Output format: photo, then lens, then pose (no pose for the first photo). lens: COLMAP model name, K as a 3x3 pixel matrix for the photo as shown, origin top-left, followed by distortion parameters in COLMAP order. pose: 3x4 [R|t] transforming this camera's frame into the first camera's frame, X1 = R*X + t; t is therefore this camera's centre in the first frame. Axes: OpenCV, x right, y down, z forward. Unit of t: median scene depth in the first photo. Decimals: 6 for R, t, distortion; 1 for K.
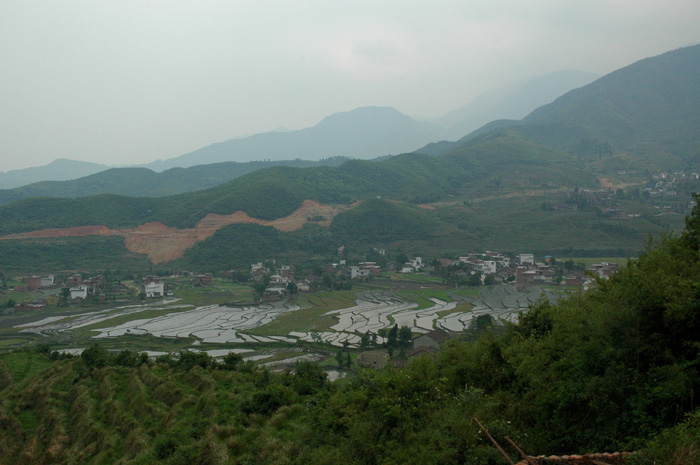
lens RADIAL K [[824.4, 0, 353.3], [0, 824.4, 230.2], [0, 0, 1]] dist [-0.024674, 0.000000]
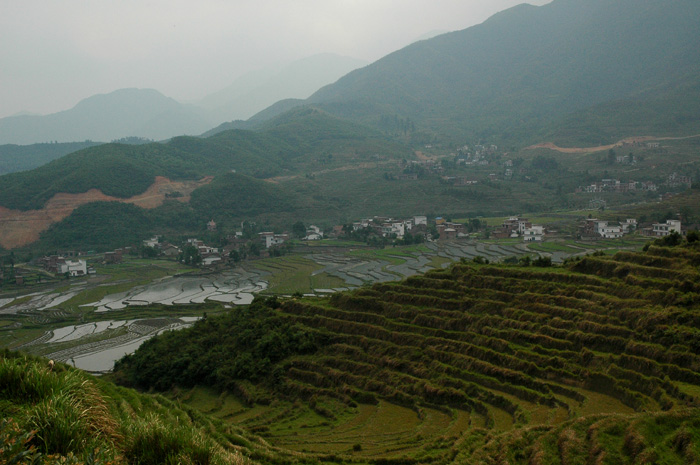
lens RADIAL K [[824.4, 0, 351.2], [0, 824.4, 234.7], [0, 0, 1]] dist [-0.024674, 0.000000]
pose [[0.955212, -0.048282, 0.291956, -0.133758], [0.041189, 0.998689, 0.030397, 0.012224], [-0.293041, -0.017010, 0.955948, 0.014933]]
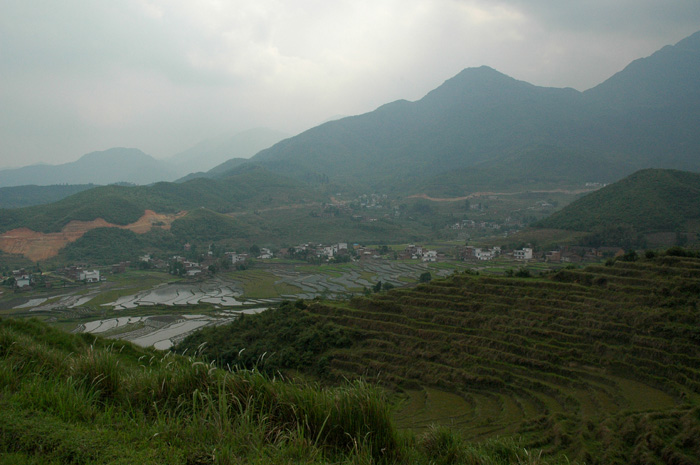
lens RADIAL K [[580.2, 0, 352.0], [0, 580.2, 233.2], [0, 0, 1]] dist [-0.123485, 0.057867]
pose [[0.908458, -0.016405, 0.417653, -0.149978], [0.021030, 0.999758, -0.006474, 0.013790], [-0.417446, 0.014664, 0.908583, 0.043453]]
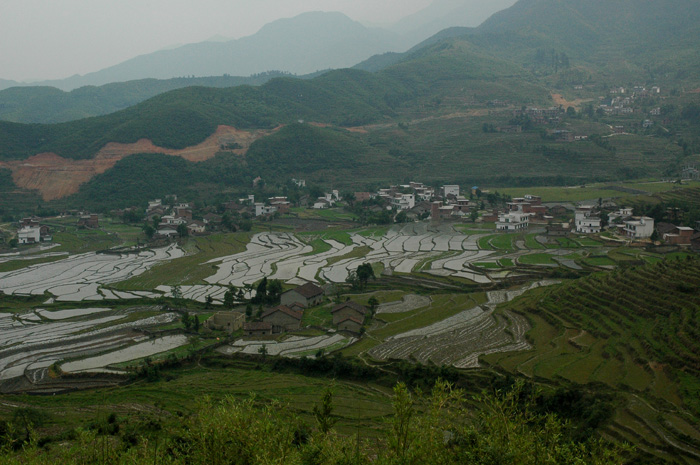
lens RADIAL K [[904.8, 0, 356.4], [0, 904.8, 228.7], [0, 0, 1]] dist [0.031267, 0.000000]
pose [[0.998297, -0.020667, 0.054553, 0.036672], [0.015827, 0.996019, 0.087721, -0.009257], [-0.056148, -0.086708, 0.994650, 0.003305]]
